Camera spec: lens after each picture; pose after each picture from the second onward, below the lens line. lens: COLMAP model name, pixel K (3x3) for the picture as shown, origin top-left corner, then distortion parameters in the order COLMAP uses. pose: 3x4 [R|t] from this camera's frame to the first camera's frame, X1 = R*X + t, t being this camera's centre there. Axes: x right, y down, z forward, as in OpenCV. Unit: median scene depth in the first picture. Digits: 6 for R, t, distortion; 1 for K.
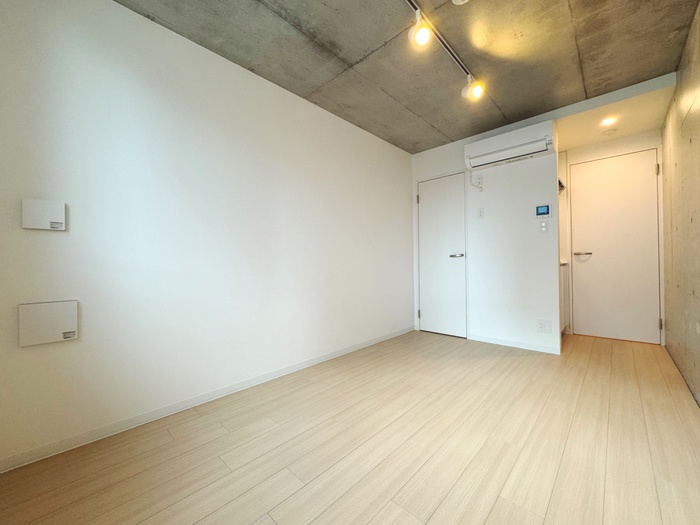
lens RADIAL K [[281.3, 0, 350.0], [0, 281.3, 262.5], [0, 0, 1]] dist [-0.001897, 0.000033]
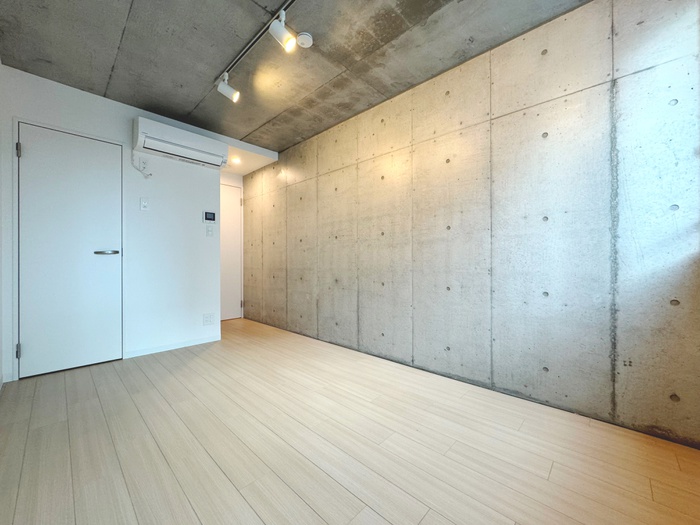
lens RADIAL K [[281.3, 0, 350.0], [0, 281.3, 262.5], [0, 0, 1]] dist [-0.001897, 0.000033]
pose [[-0.004403, 0.013006, 0.999906, -0.581837], [-0.000015, 0.999915, -0.013006, 0.018797], [-0.999990, -0.000072, -0.004402, 0.582511]]
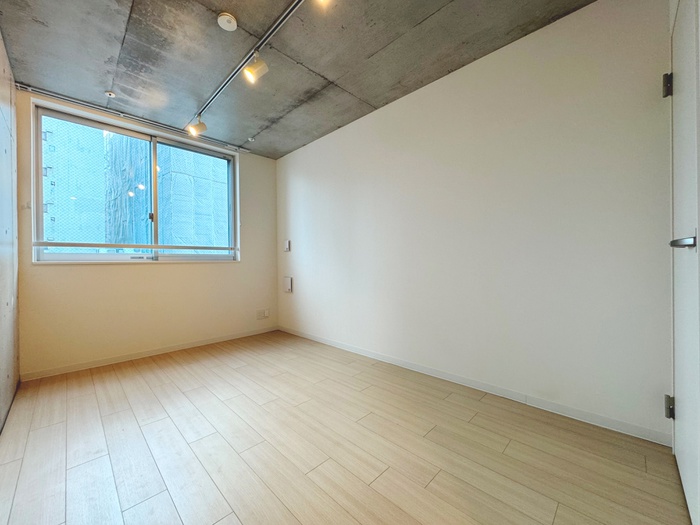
lens RADIAL K [[279.7, 0, 350.0], [0, 279.7, 262.5], [0, 0, 1]] dist [-0.002049, 0.000085]
pose [[-0.016884, 0.015944, -0.999730, 1.070314], [0.015134, 0.999762, 0.015689, -0.023239], [0.999743, -0.014865, -0.017121, 1.064963]]
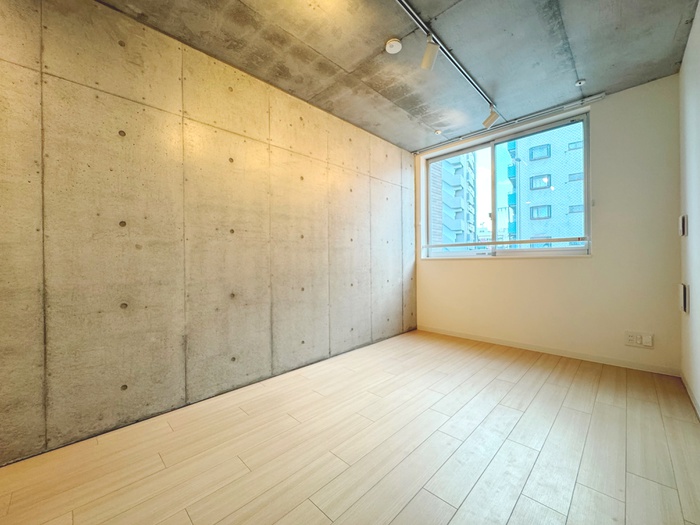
lens RADIAL K [[281.3, 0, 350.0], [0, 281.3, 262.5], [0, 0, 1]] dist [-0.001897, 0.000033]
pose [[-0.999578, 0.024284, 0.015935, 0.426945], [0.024298, 0.999705, 0.000674, -0.010779], [-0.015914, 0.001061, -0.999873, 1.605875]]
